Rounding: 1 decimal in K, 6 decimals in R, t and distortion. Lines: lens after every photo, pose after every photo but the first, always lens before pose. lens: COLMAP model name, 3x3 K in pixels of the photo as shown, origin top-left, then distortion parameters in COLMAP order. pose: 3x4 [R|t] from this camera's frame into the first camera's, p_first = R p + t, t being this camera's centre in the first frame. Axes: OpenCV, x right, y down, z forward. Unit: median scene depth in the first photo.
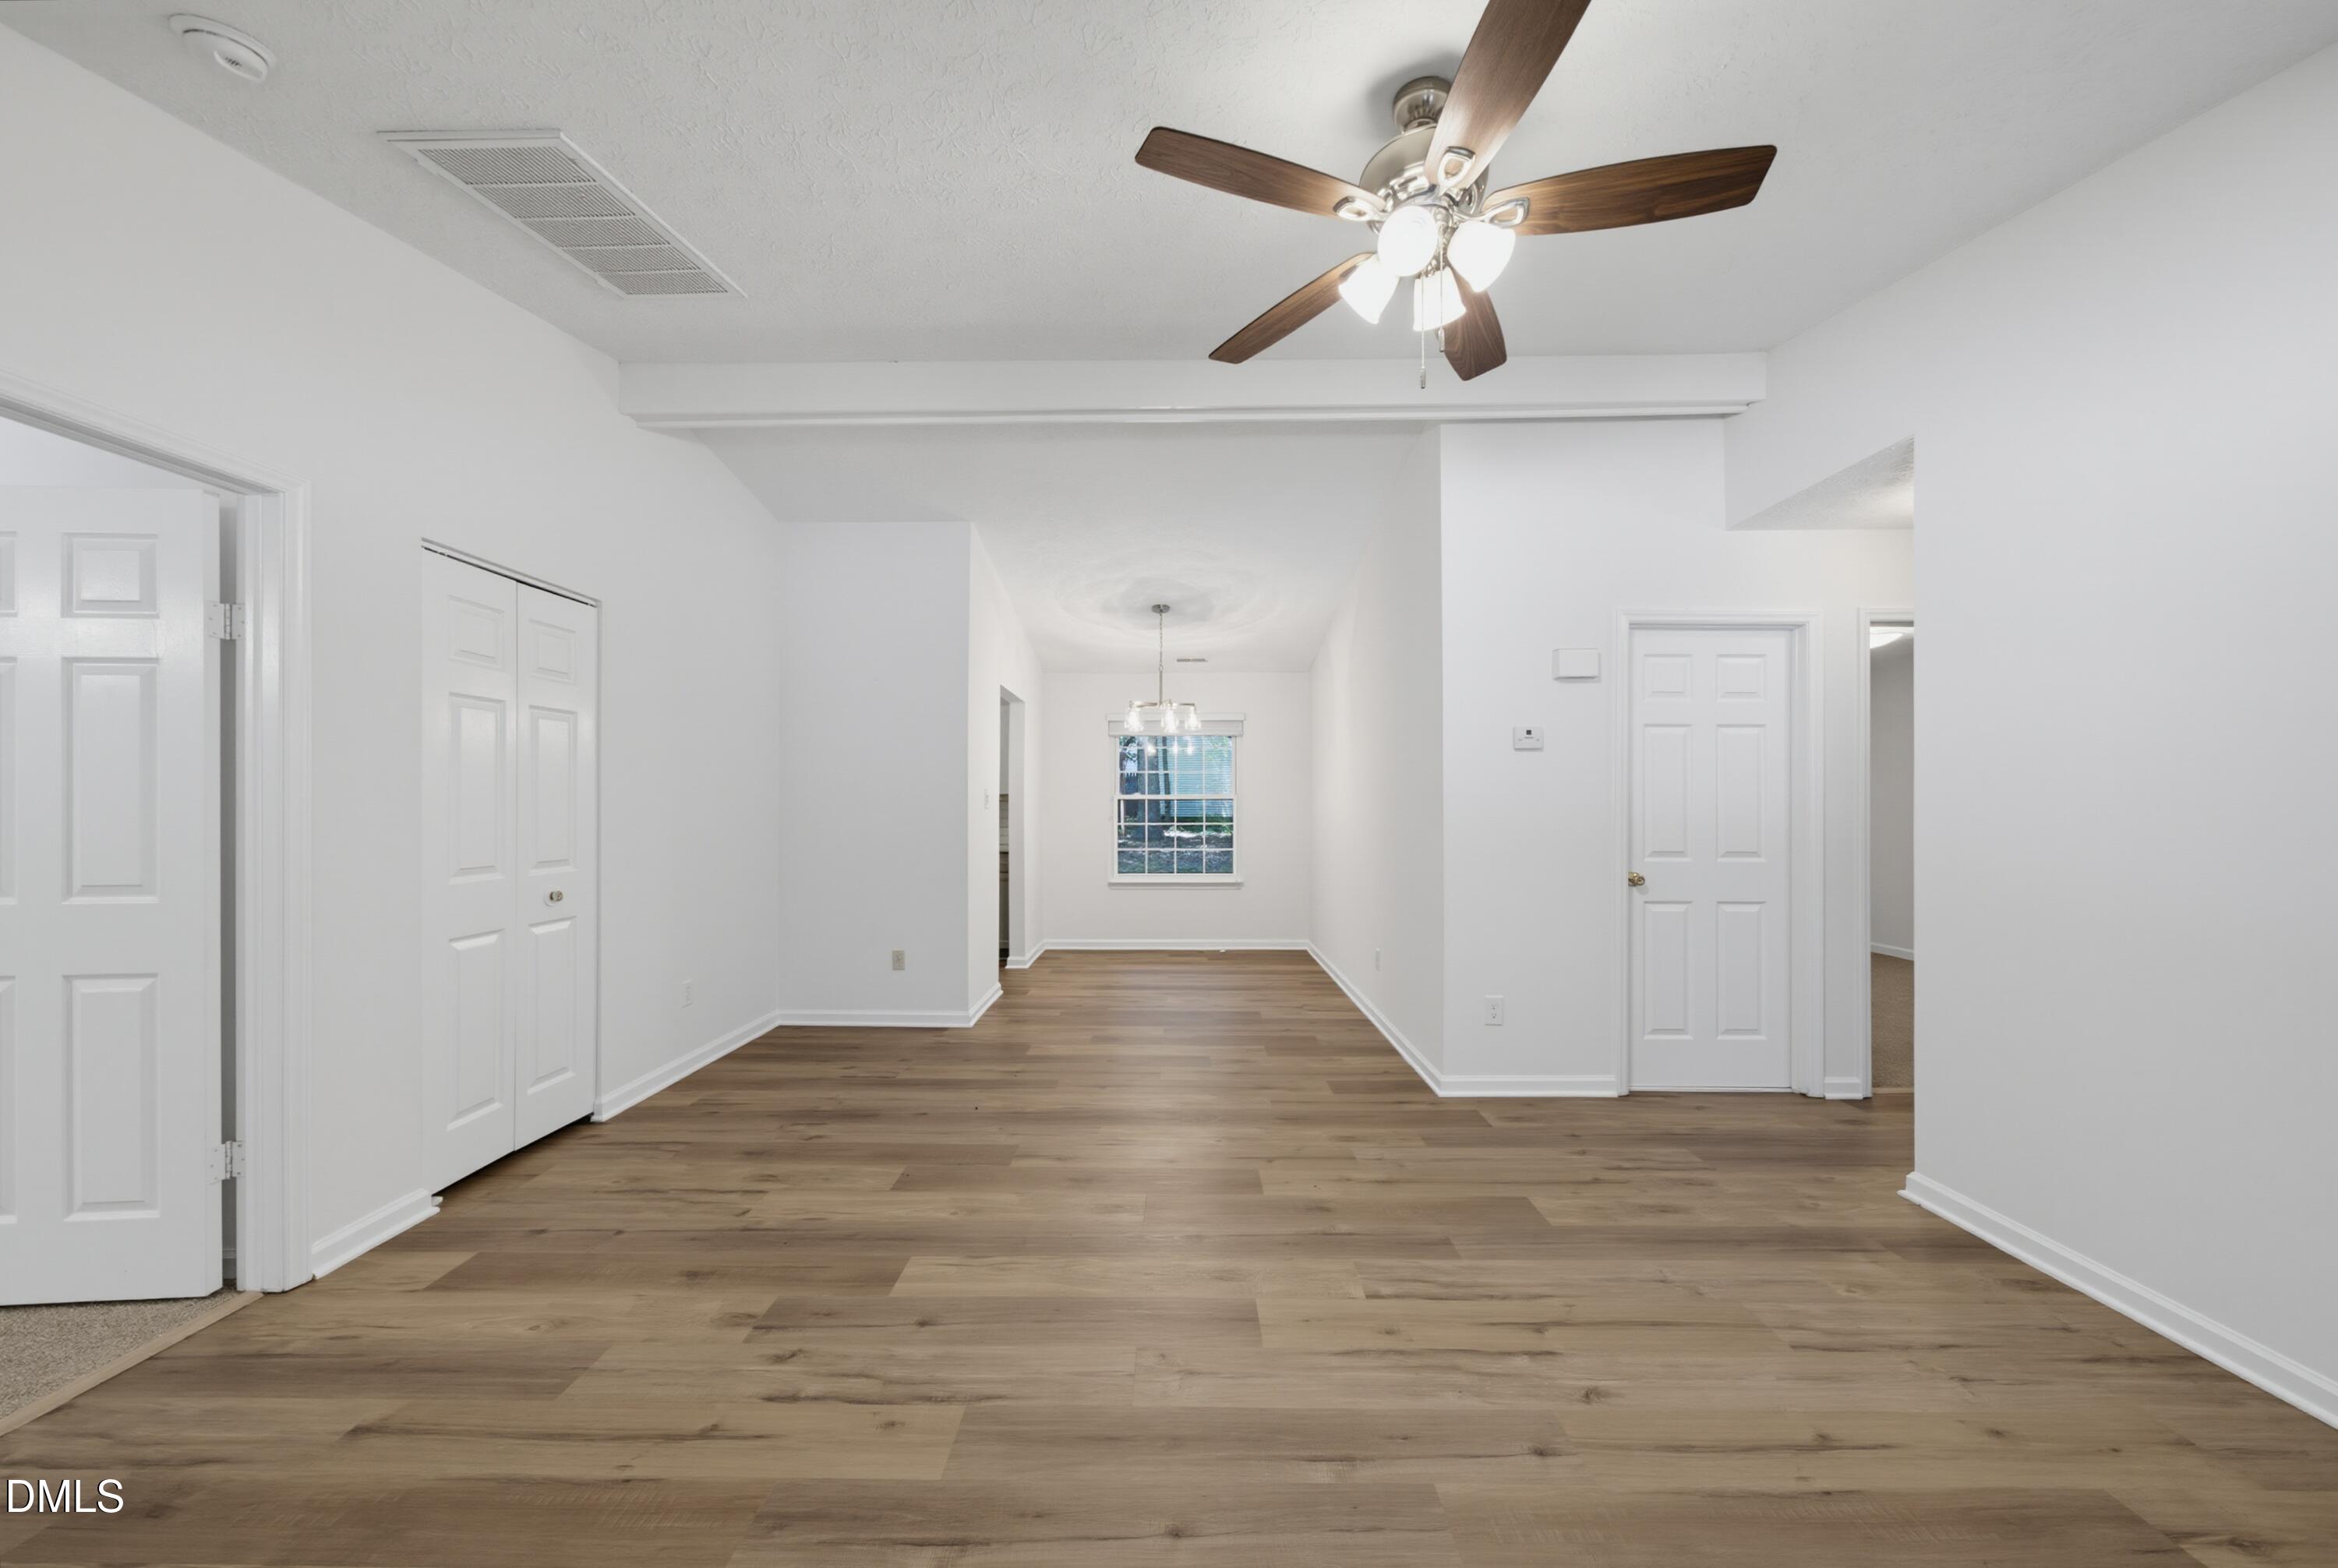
lens RADIAL K [[761.5, 0, 1185.0], [0, 761.5, 811.1], [0, 0, 1]] dist [-0.019830, 0.006235]
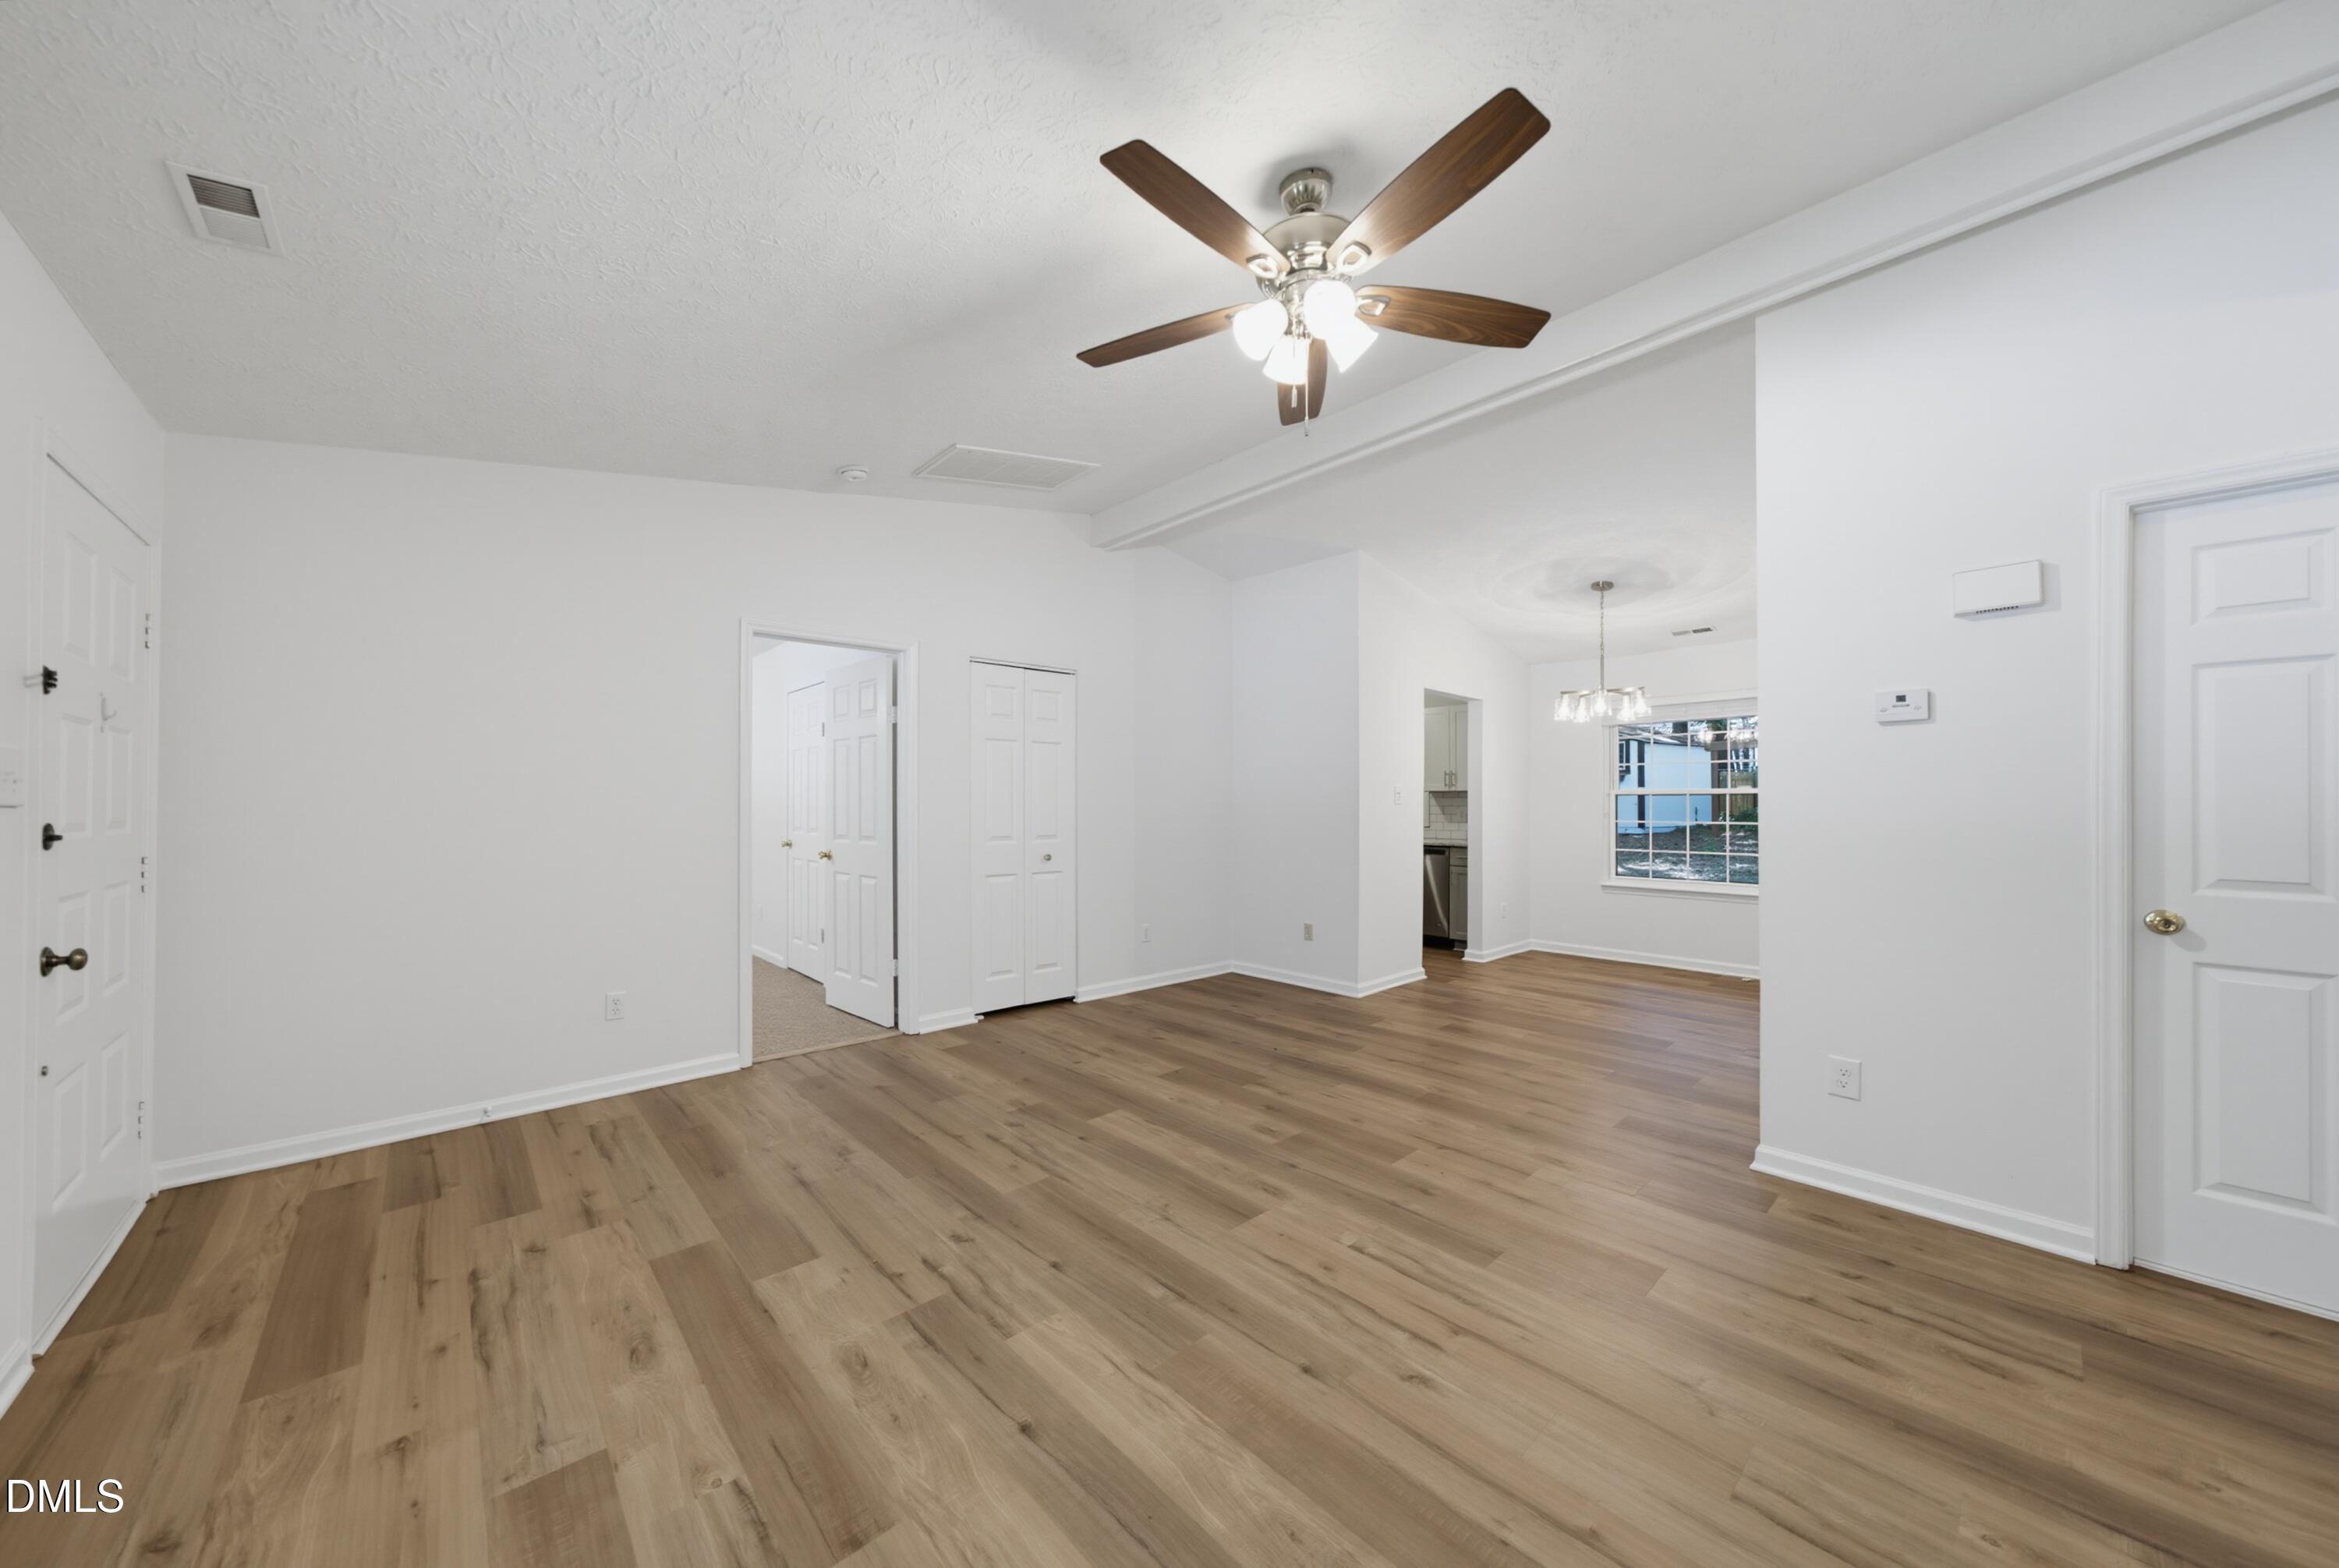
lens RADIAL K [[761.8, 0, 1185.5], [0, 761.8, 811.1], [0, 0, 1]] dist [-0.019830, 0.006235]
pose [[0.711928, 0.007686, -0.702210, 0.565074], [-0.004165, 0.999969, 0.006723, 0.000056], [0.702240, -0.001862, 0.711938, 0.029120]]
